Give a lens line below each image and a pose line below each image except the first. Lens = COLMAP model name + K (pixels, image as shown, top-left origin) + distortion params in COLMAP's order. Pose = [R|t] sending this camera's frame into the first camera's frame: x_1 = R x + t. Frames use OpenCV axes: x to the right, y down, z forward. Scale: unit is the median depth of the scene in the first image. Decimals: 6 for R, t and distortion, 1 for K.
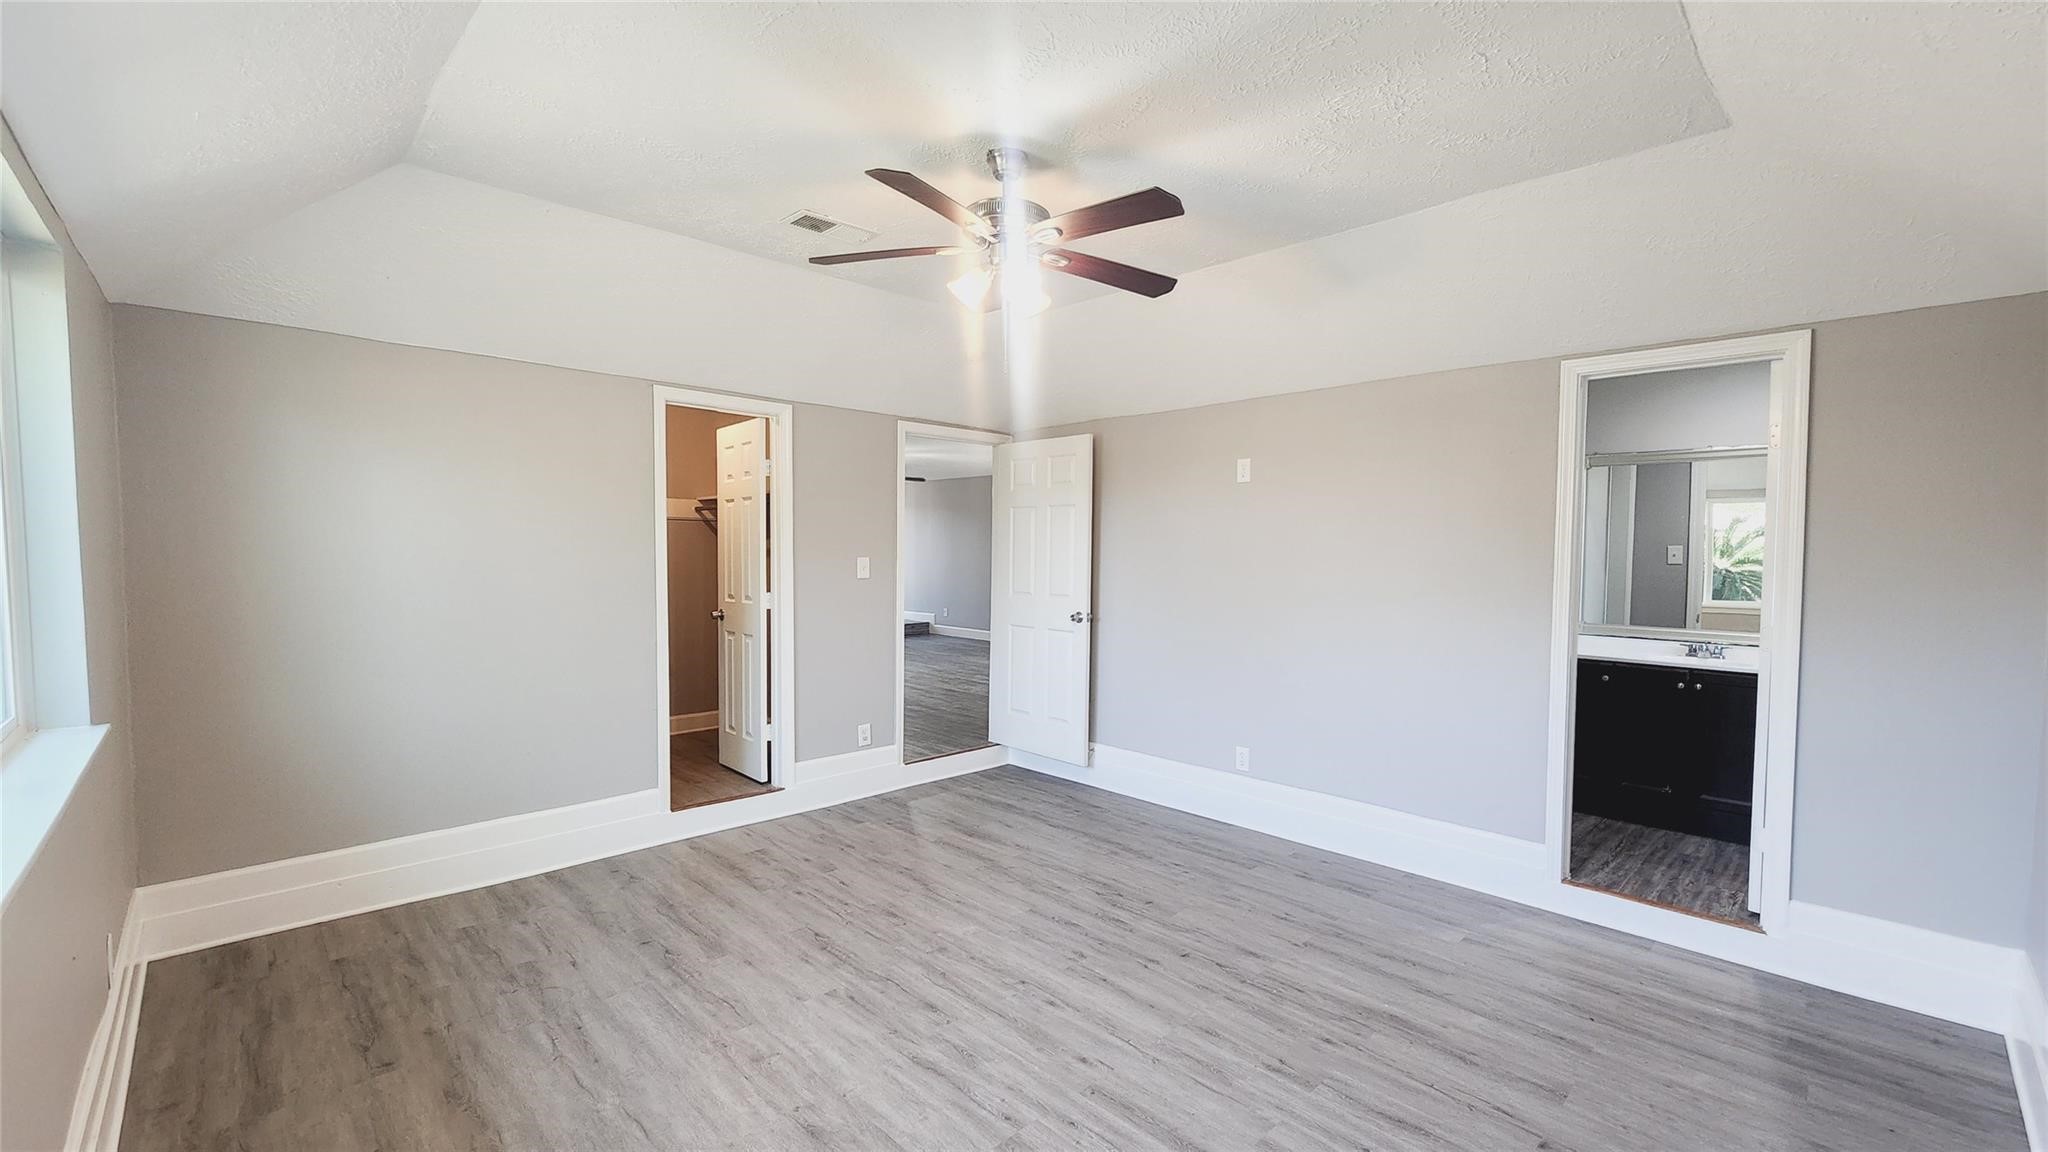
lens RADIAL K [[830.7, 0, 1035.1], [0, 830.7, 582.2], [0, 0, 1]] dist [-0.000410, -0.000113]
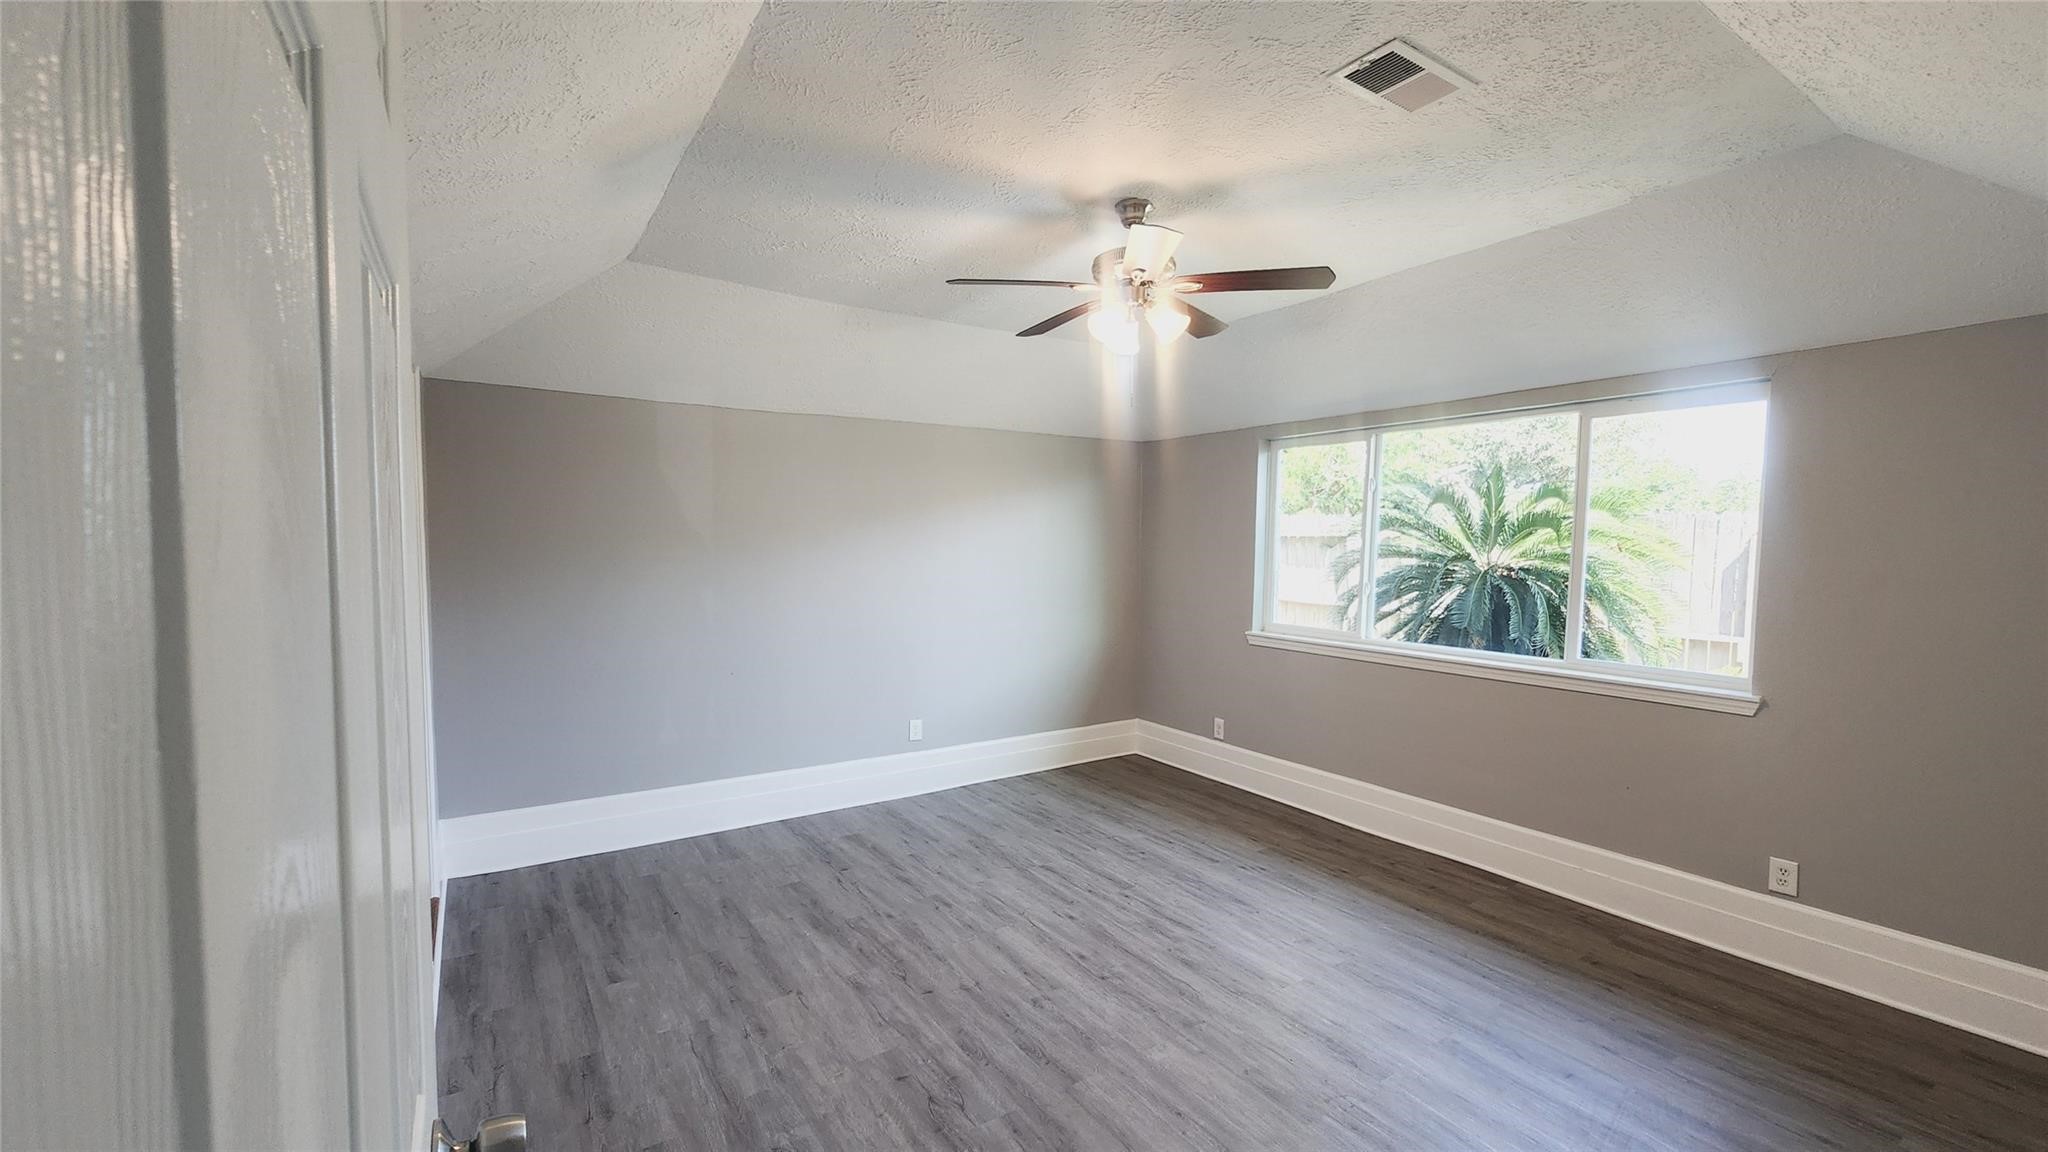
lens RADIAL K [[830.7, 0, 1035.1], [0, 830.7, 582.2], [0, 0, 1]] dist [-0.000410, -0.000113]
pose [[-0.982377, -0.024481, 0.185297, -0.118160], [-0.007570, 0.995783, 0.091423, -0.119840], [-0.186754, 0.088409, -0.978421, 2.104040]]
